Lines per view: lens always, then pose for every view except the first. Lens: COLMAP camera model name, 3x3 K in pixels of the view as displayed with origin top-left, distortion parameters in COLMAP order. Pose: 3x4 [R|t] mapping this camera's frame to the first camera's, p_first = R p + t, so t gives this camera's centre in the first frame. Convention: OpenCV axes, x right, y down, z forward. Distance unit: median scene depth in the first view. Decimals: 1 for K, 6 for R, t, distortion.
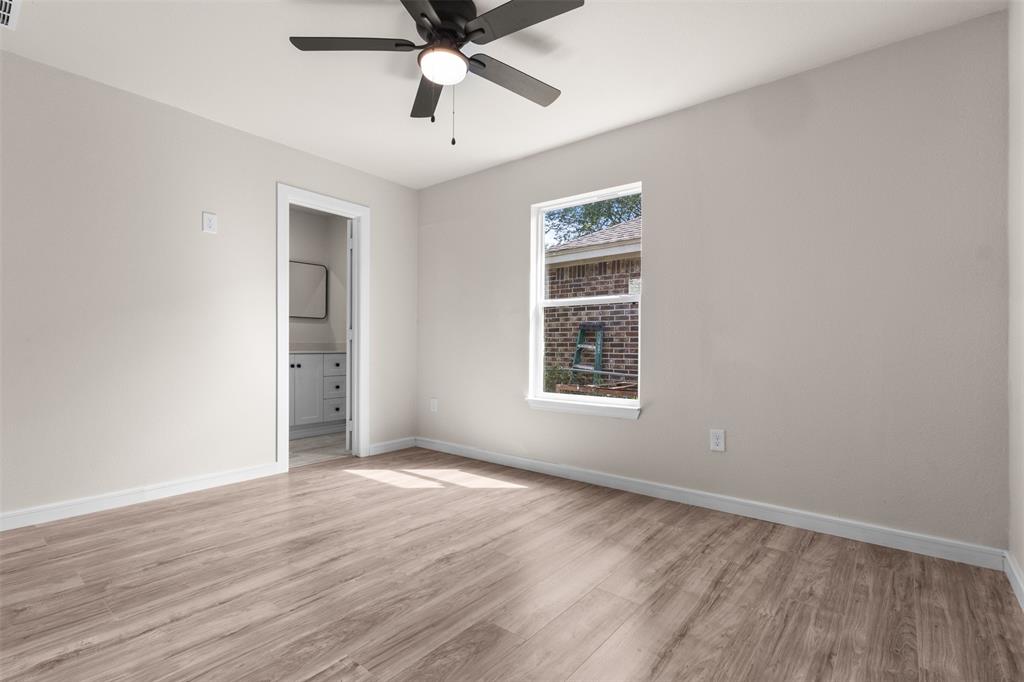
lens RADIAL K [[473.4, 0, 512.7], [0, 473.4, 346.6], [0, 0, 1]] dist [0.003796, 0.000535]
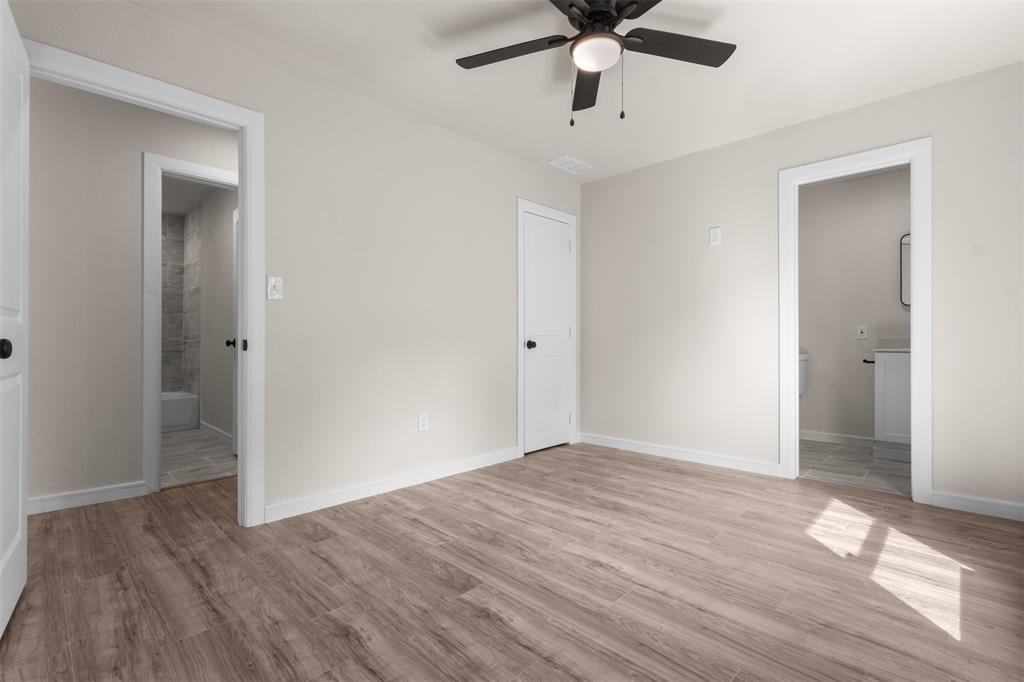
lens RADIAL K [[473.4, 0, 510.6], [0, 473.4, 340.9], [0, 0, 1]] dist [0.003796, 0.000535]
pose [[-0.097248, -0.007882, -0.995229, 0.713872], [0.000406, 0.999968, -0.007959, 0.004726], [0.995260, -0.001178, -0.097241, 0.787597]]
